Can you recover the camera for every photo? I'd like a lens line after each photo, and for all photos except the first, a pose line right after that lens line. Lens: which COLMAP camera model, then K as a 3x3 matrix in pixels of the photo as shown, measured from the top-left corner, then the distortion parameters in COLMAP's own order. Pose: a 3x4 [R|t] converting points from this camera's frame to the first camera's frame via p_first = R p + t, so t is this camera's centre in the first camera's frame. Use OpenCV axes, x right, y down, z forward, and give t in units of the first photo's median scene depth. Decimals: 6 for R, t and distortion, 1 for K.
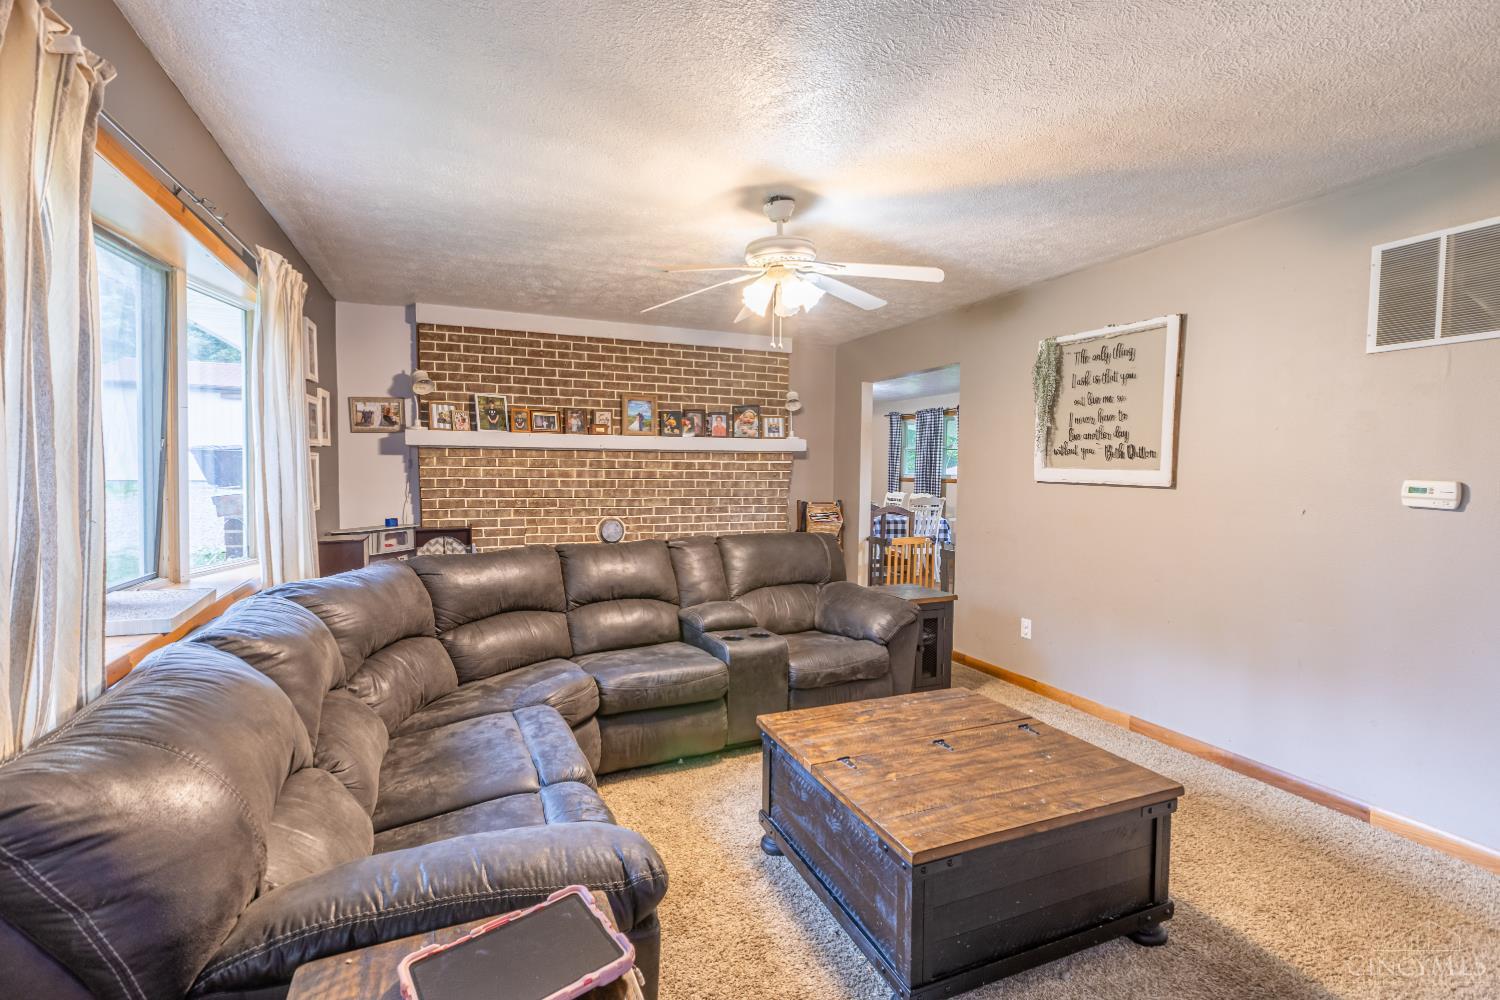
lens RADIAL K [[688.1, 0, 738.7], [0, 688.1, 493.6], [0, 0, 1]] dist [-0.001685, 0.000431]
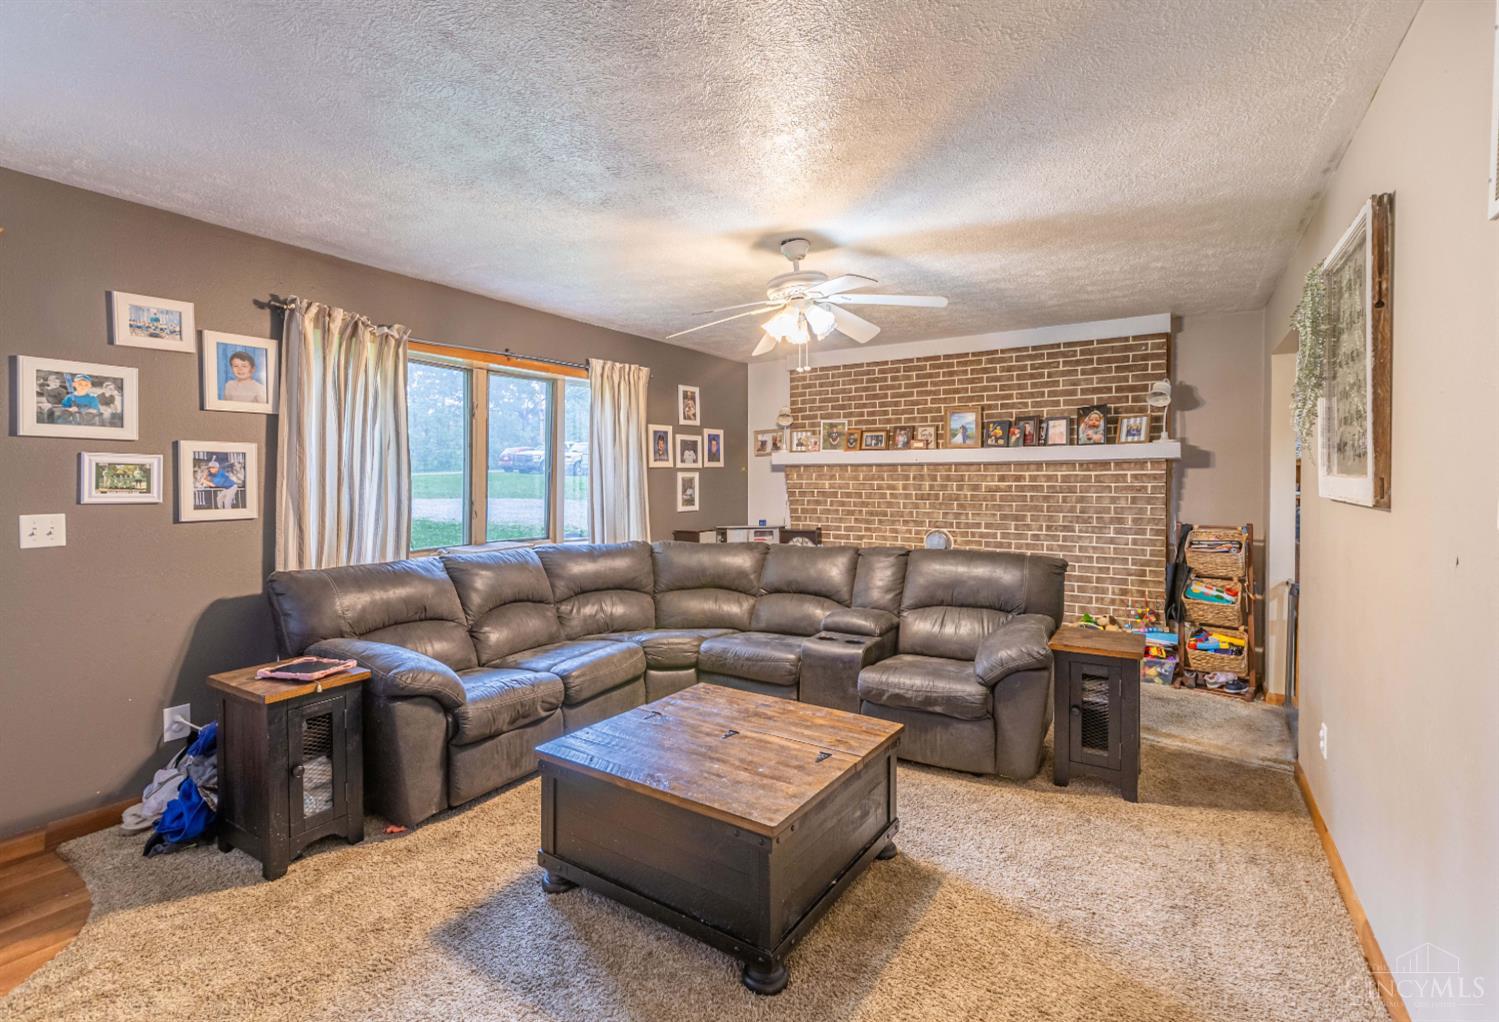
lens RADIAL K [[697.6, 0, 703.5], [0, 697.6, 479.1], [0, 0, 1]] dist [0.014719, 0.000454]
pose [[0.542691, -0.008438, -0.839890, 0.508691], [-0.026020, 0.999301, -0.026852, -0.003442], [0.839530, 0.036426, 0.542092, 0.147149]]
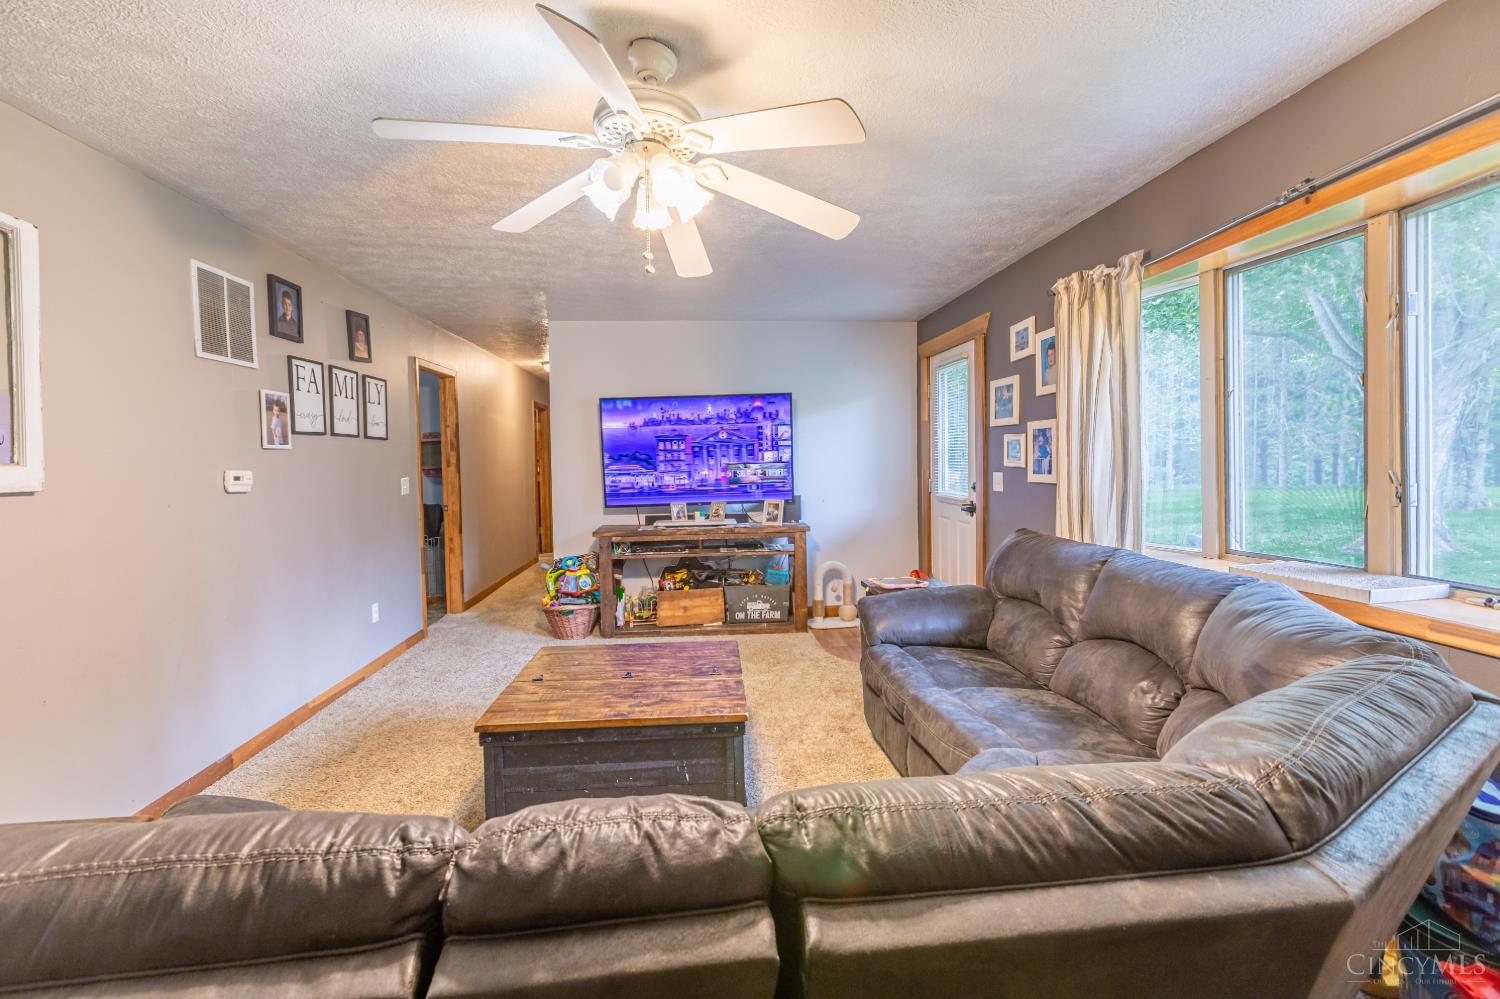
lens RADIAL K [[688.1, 0, 760.6], [0, 688.1, 480.3], [0, 0, 1]] dist [-0.001685, 0.000431]
pose [[-0.958057, -0.001241, 0.286574, -0.126887], [0.019114, 0.997487, 0.068220, -0.031989], [-0.285938, 0.070836, -0.955626, 0.892062]]
